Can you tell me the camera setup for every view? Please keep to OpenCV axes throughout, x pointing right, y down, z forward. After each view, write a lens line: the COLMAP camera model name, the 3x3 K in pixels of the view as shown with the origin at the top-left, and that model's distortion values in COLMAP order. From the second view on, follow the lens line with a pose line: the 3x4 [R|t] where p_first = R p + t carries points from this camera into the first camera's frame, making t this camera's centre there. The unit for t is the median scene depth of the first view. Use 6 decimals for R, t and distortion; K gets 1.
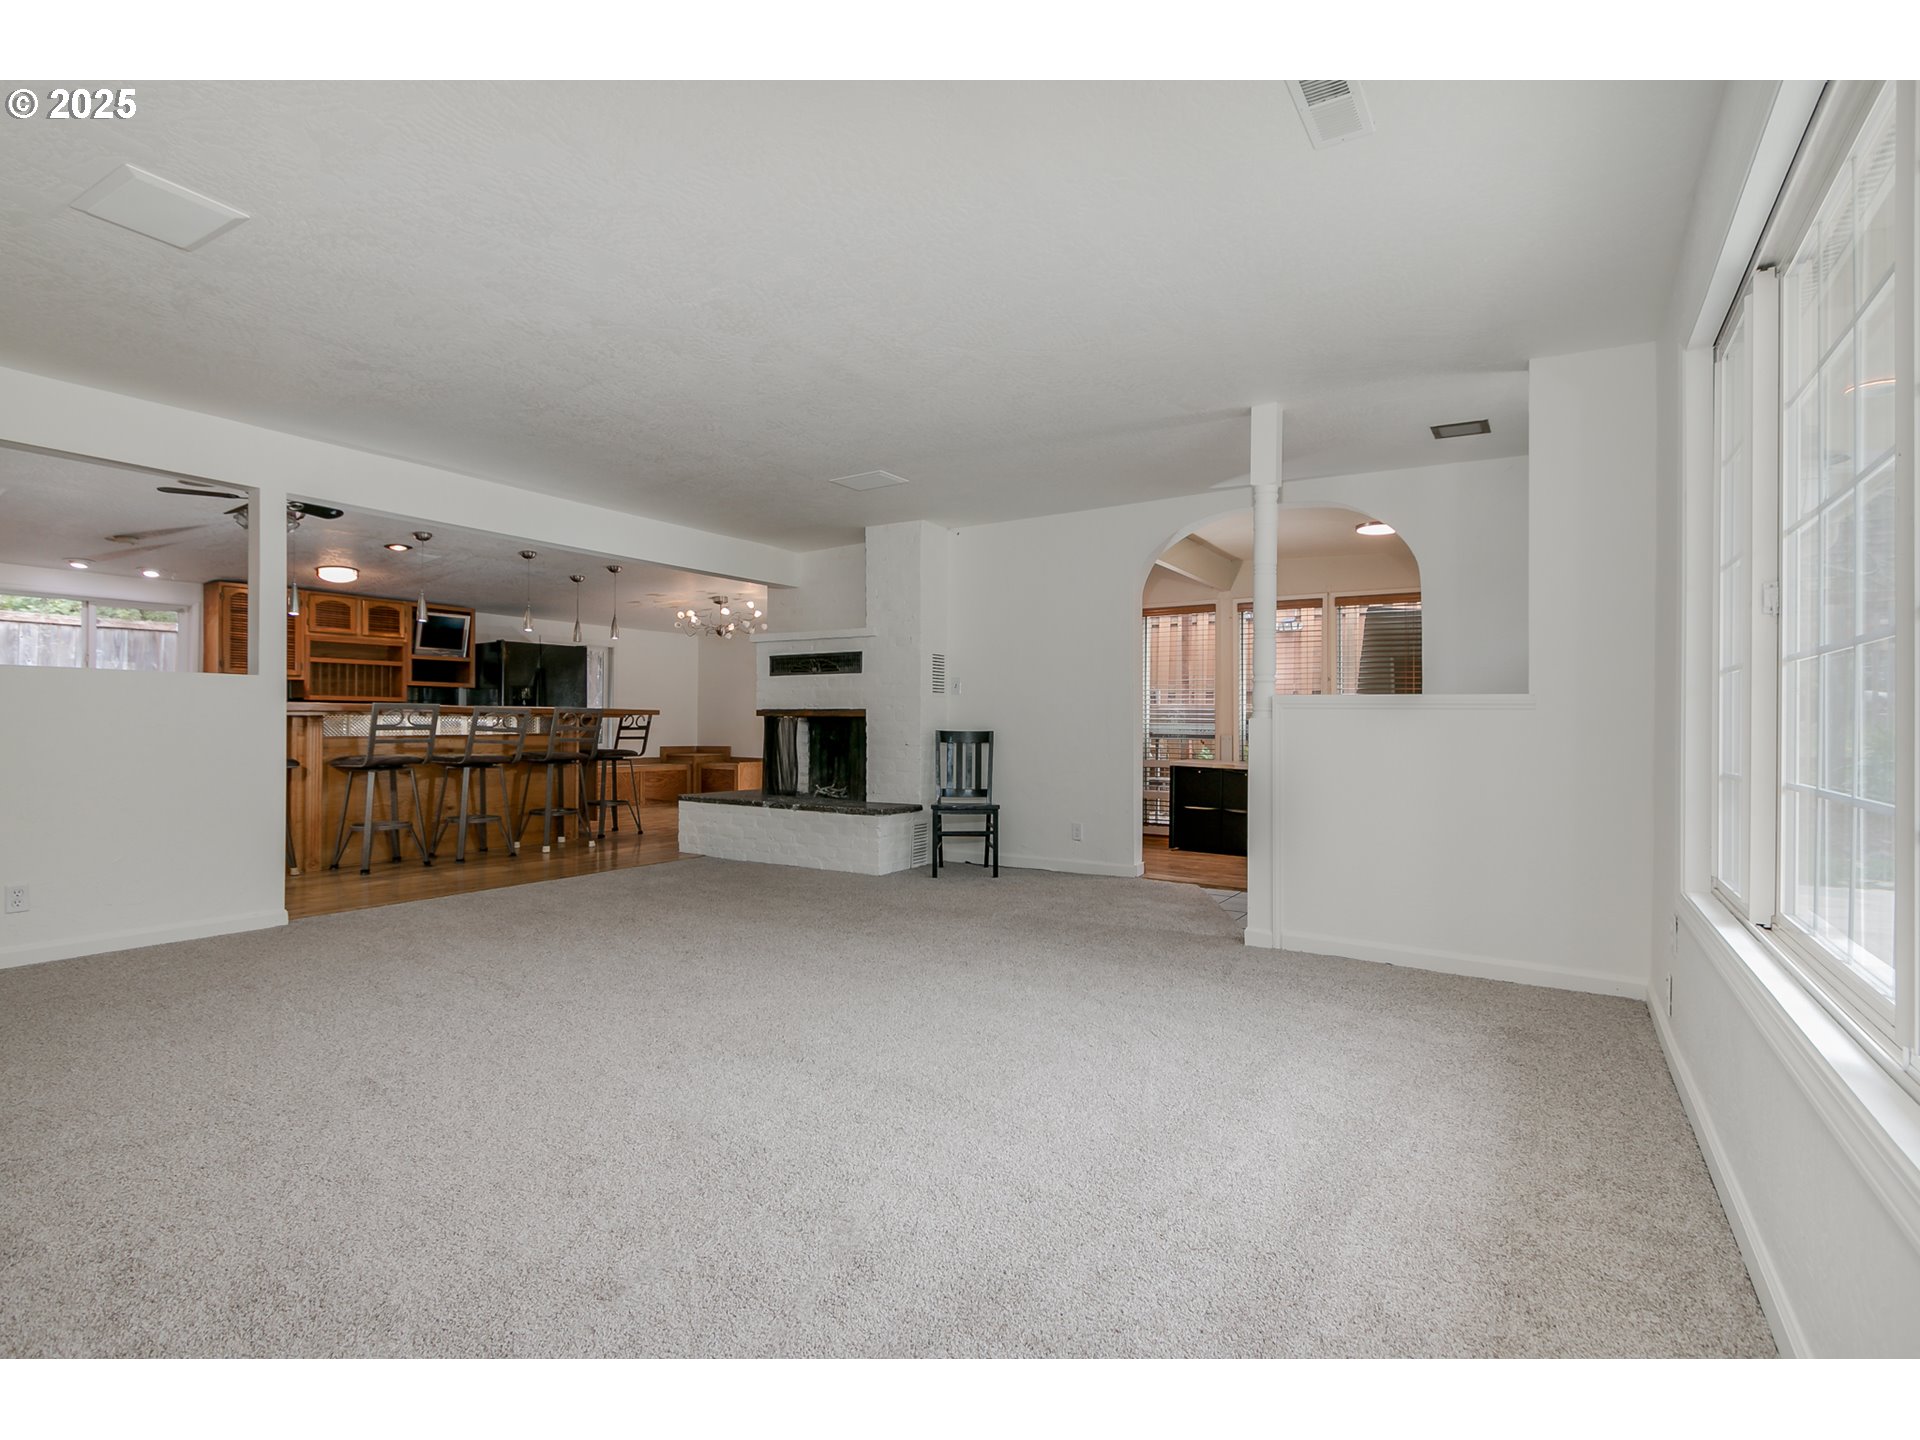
lens RADIAL K [[907.4, 0, 962.2], [0, 907.4, 717.8], [0, 0, 1]] dist [-0.002227, -0.000926]
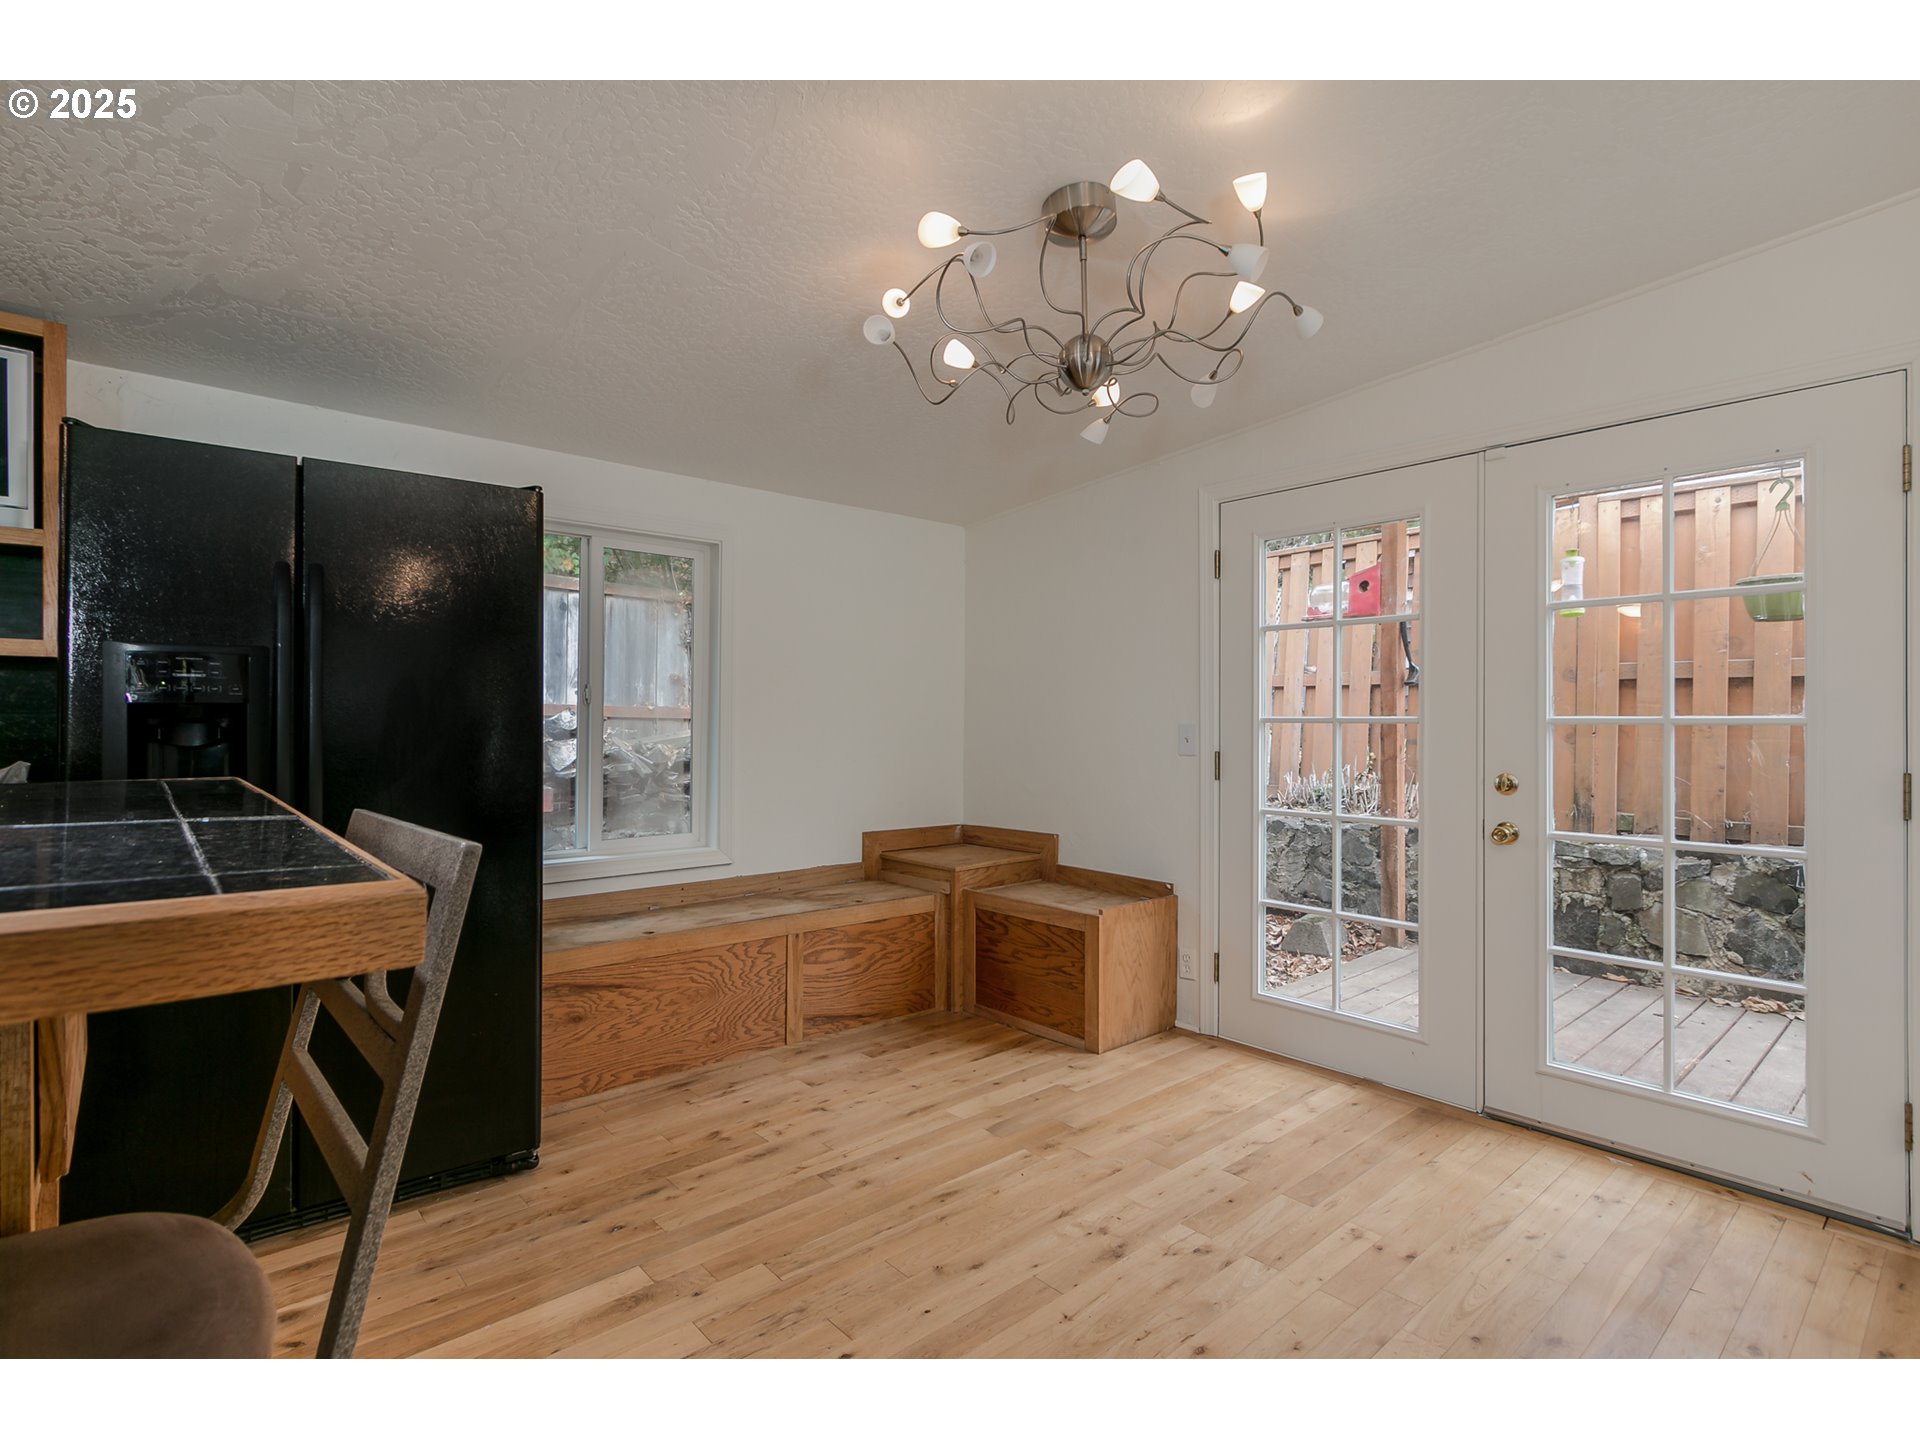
lens RADIAL K [[907.4, 0, 959.9], [0, 907.4, 723.1], [0, 0, 1]] dist [-0.002227, -0.000926]
pose [[0.962225, -0.005485, -0.272199, -0.207424], [0.006572, 0.999974, 0.003081, -0.012709], [0.272175, -0.004754, 0.962236, 0.695330]]
